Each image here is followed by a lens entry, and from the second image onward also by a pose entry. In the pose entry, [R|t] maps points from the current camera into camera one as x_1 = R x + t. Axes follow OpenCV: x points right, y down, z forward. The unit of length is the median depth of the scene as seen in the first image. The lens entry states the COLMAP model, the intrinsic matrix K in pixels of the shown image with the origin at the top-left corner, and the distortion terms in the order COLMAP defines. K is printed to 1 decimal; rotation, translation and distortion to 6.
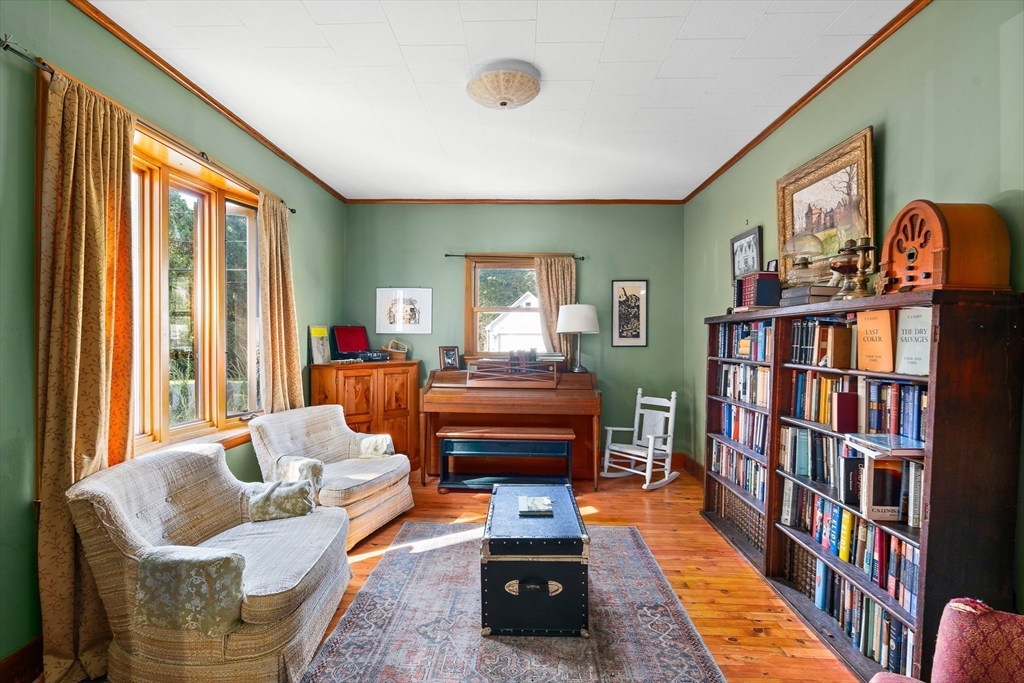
lens RADIAL K [[473.5, 0, 506.1], [0, 473.5, 338.7], [0, 0, 1]] dist [-0.002981, 0.000090]
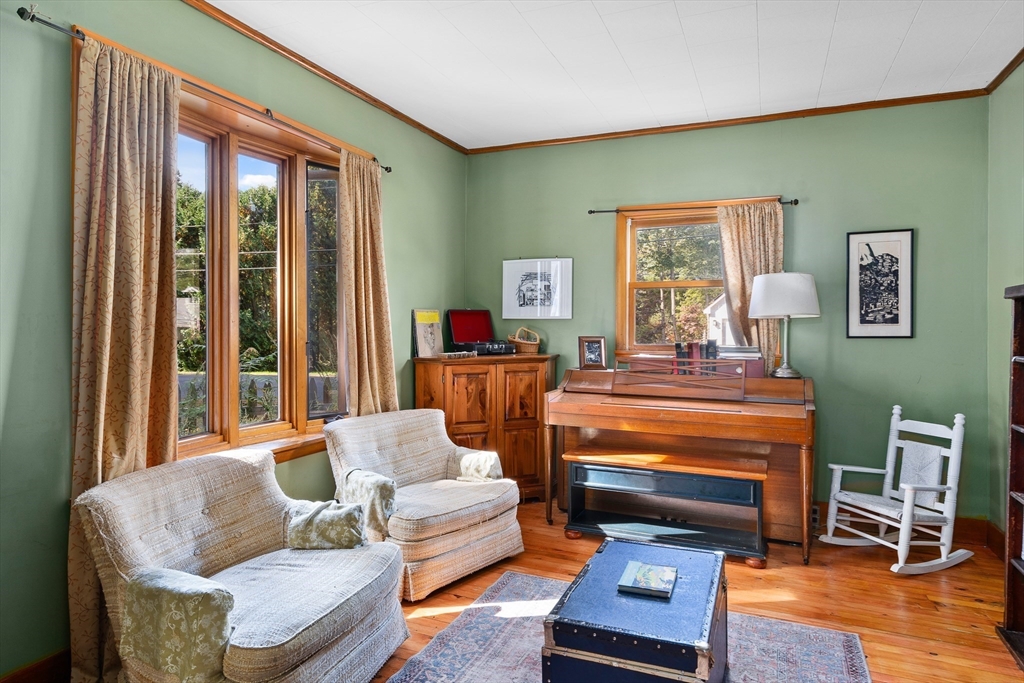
lens RADIAL K [[610.5, 0, 510.2], [0, 610.5, 326.8], [0, 0, 1]] dist [0.002722, 0.002014]
pose [[0.930740, -0.001324, -0.365679, 0.138011], [0.001770, 0.999998, 0.000885, 0.000843], [0.365677, -0.001471, 0.930740, 0.100811]]
